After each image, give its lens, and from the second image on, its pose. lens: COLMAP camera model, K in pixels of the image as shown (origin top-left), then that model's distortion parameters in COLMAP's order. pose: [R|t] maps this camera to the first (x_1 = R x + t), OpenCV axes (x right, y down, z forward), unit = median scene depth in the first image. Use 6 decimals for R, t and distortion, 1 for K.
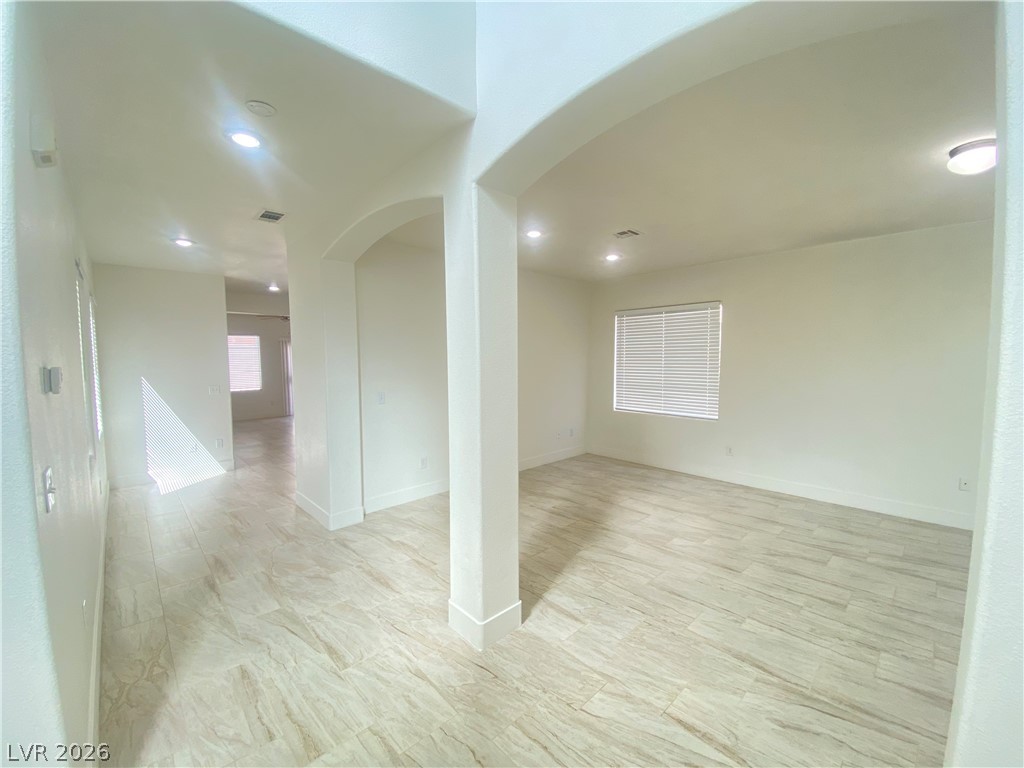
lens RADIAL K [[413.5, 0, 516.3], [0, 413.5, 385.3], [0, 0, 1]] dist [0.024103, -0.021967]
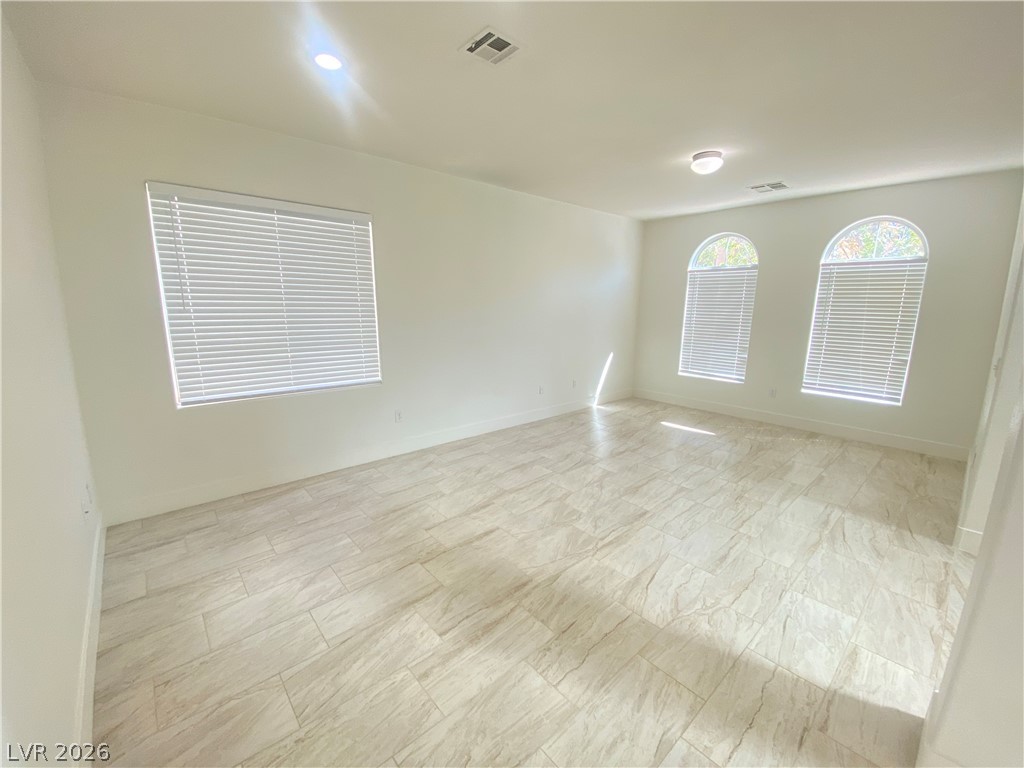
lens RADIAL K [[413.5, 0, 516.3], [0, 413.5, 385.3], [0, 0, 1]] dist [0.024103, -0.021967]
pose [[0.035083, -0.192943, 0.980583, -0.315306], [0.053746, 0.980131, 0.190931, -0.049954], [-0.997938, 0.046004, 0.044756, 0.959185]]
